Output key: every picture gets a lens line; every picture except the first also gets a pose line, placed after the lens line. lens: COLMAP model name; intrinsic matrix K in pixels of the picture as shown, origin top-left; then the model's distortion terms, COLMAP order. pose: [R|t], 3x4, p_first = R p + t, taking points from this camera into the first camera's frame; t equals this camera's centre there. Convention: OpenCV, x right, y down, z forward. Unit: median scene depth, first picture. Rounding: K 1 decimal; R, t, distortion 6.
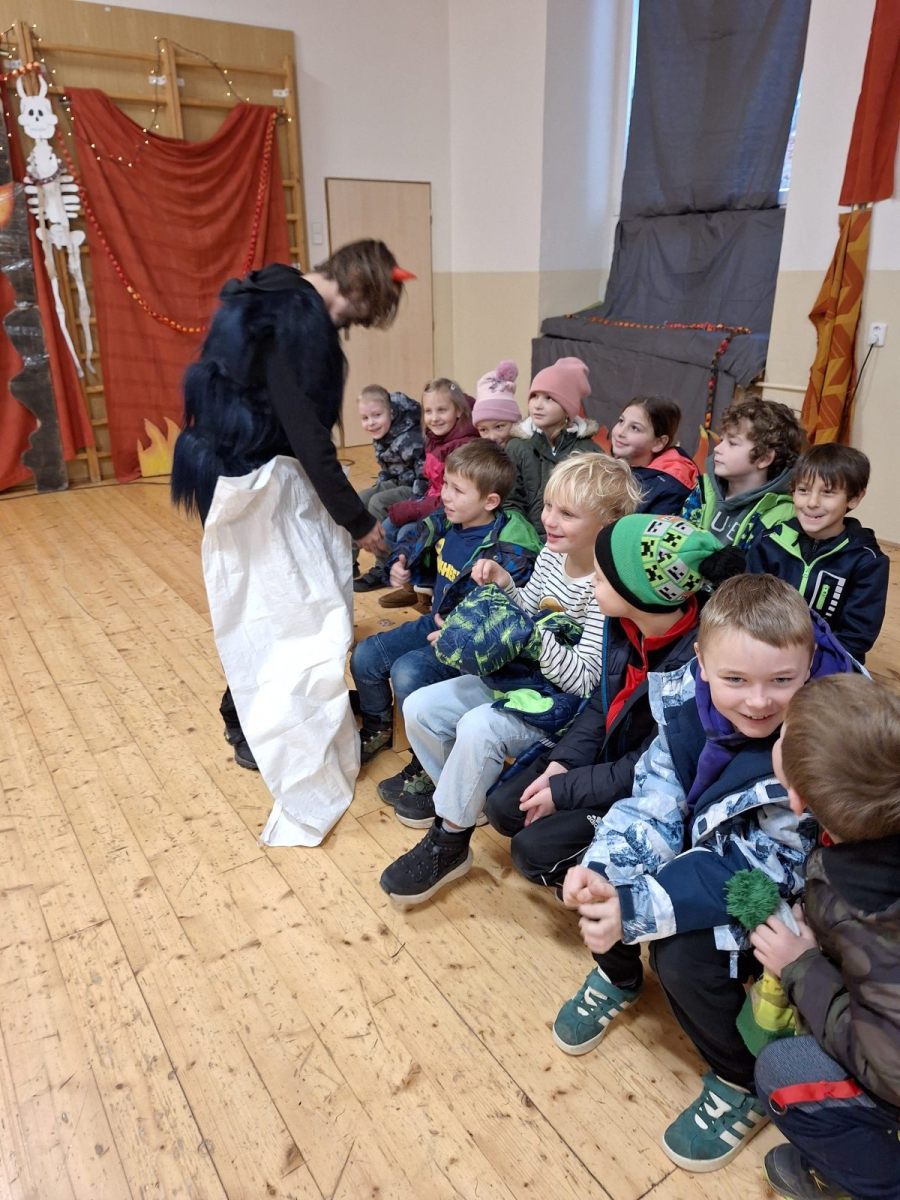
lens RADIAL K [[830.9, 0, 463.1], [0, 830.9, 590.5], [0, 0, 1]] dist [0.035641, -0.042337]
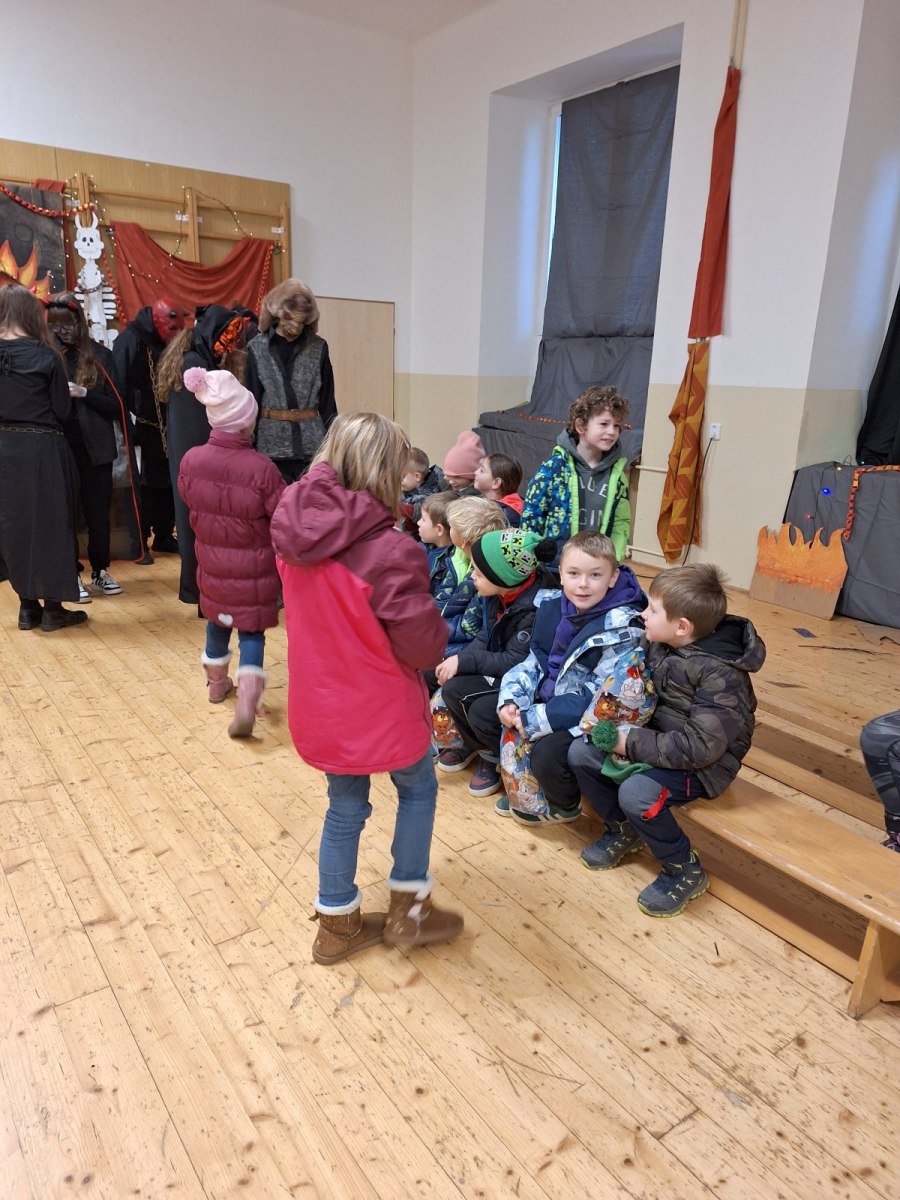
lens RADIAL K [[830.9, 0, 451.8], [0, 830.9, 616.3], [0, 0, 1]] dist [0.035641, -0.042337]
pose [[0.998996, 0.031862, 0.031495, 0.027222], [-0.029321, 0.996516, -0.078083, 0.089434], [-0.033873, 0.077081, 0.996449, -0.252993]]
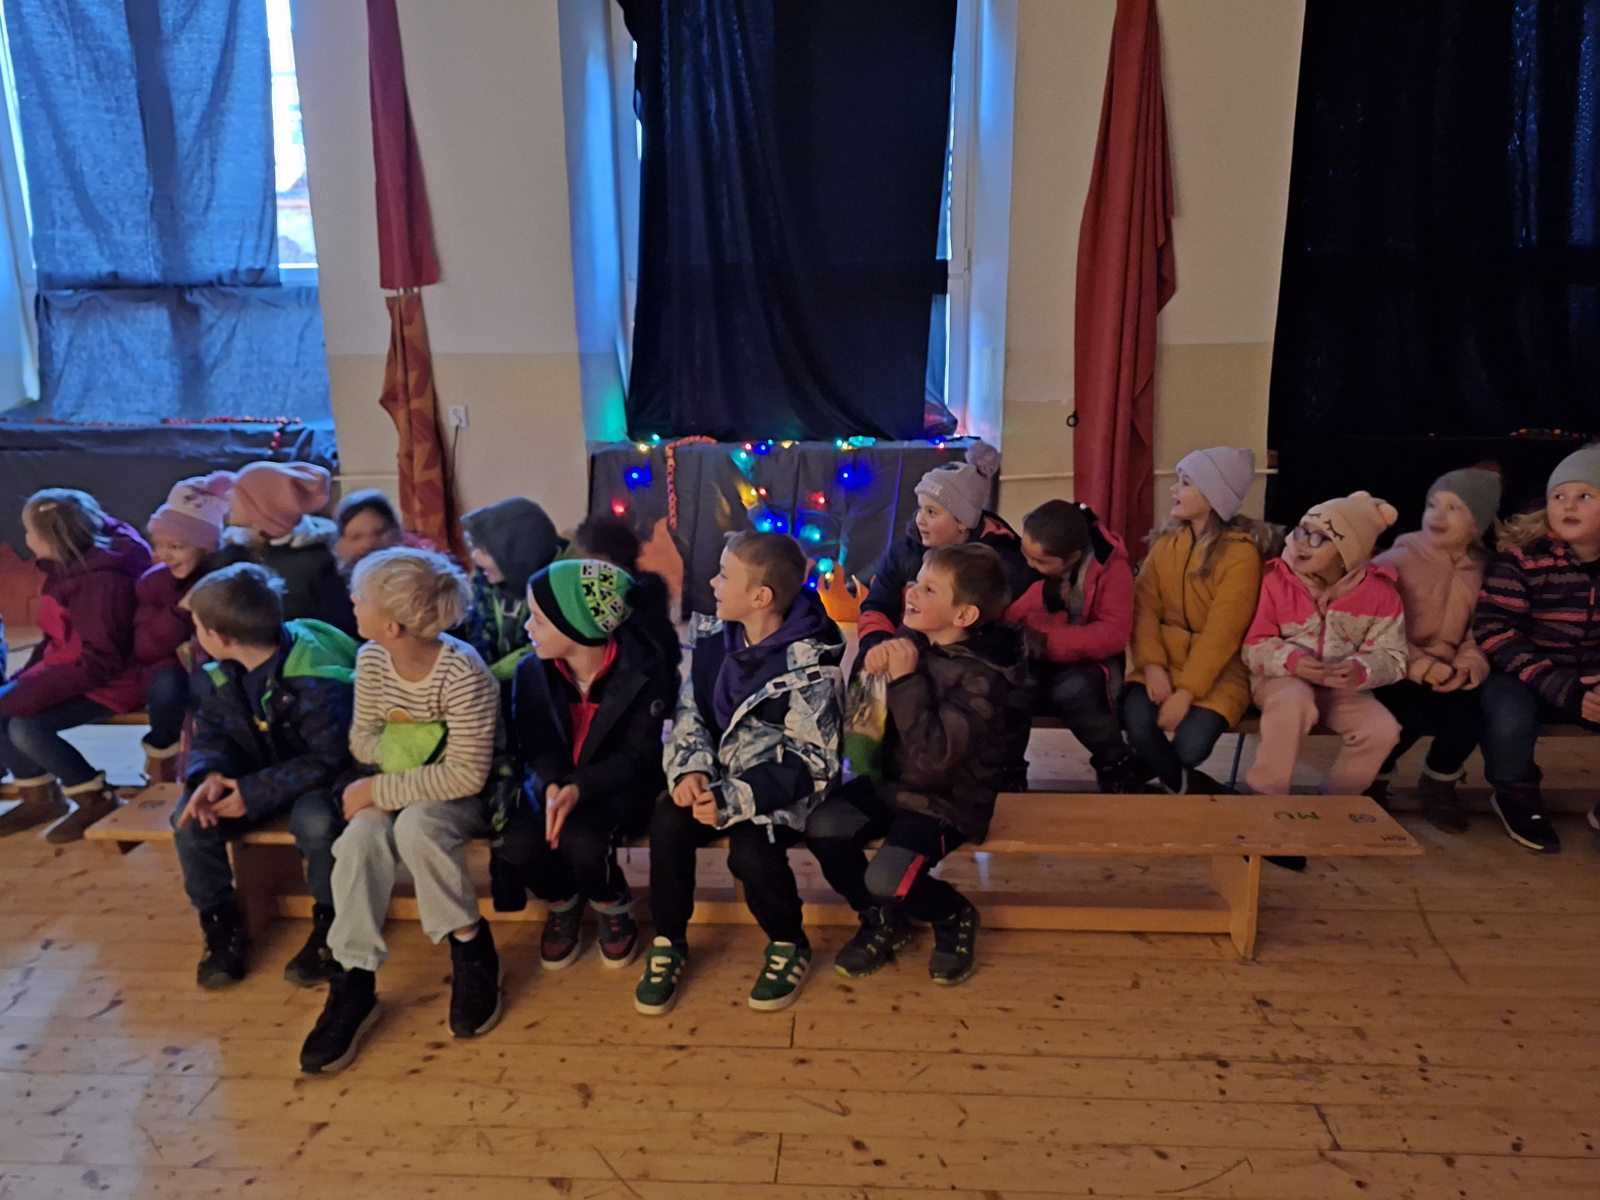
lens RADIAL K [[1107.8, 0, 792.2], [0, 1107.8, 615.6], [0, 0, 1]] dist [0.035641, -0.042337]
pose [[0.611521, -0.184644, 0.769382, -0.263783], [0.286648, 0.958034, 0.002084, 0.025407], [-0.737478, 0.219267, 0.638786, -0.068305]]
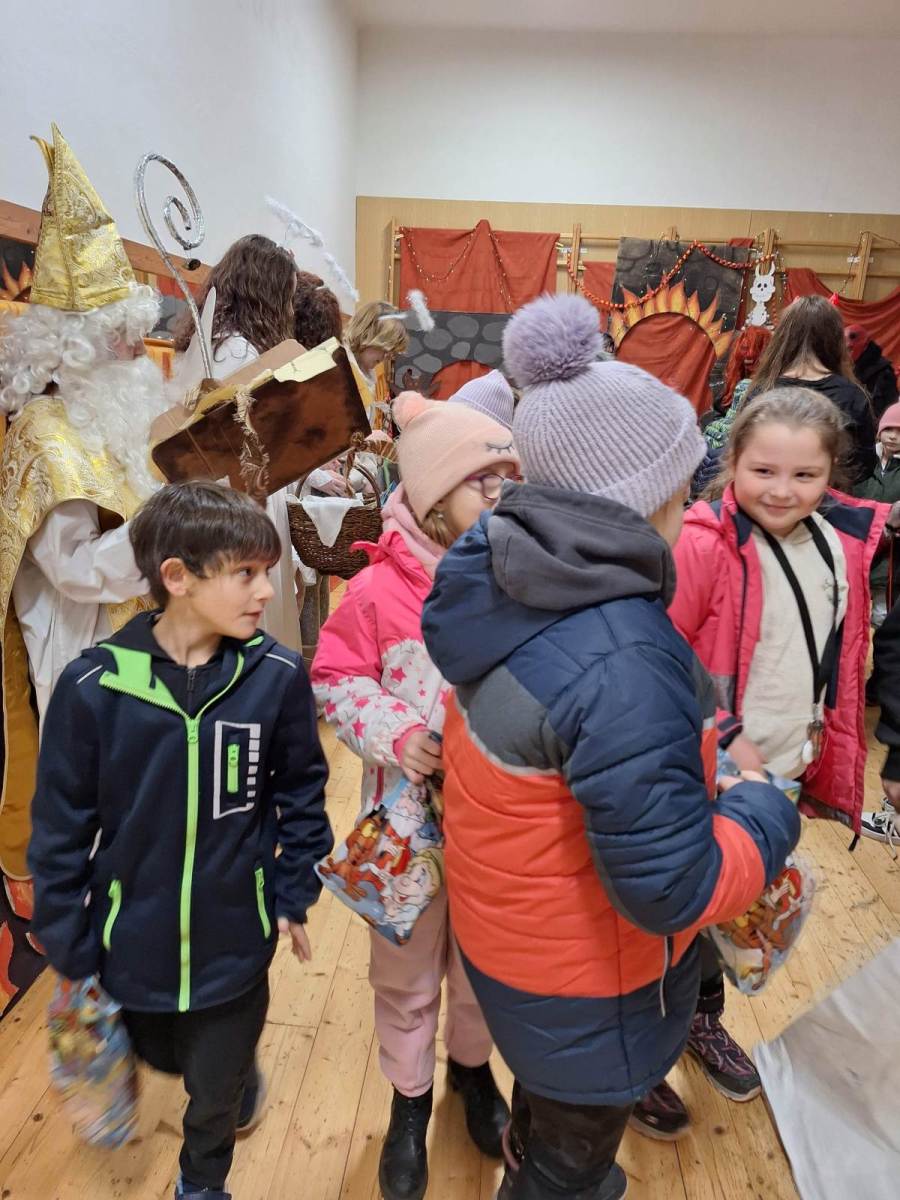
lens RADIAL K [[830.9, 0, 449.9], [0, 830.9, 603.3], [0, 0, 1]] dist [0.035641, -0.042337]
pose [[0.775190, 0.211617, -0.595229, 0.062805], [-0.275228, 0.961234, -0.016700, 0.147192], [0.568621, 0.176770, 0.803382, -0.402840]]
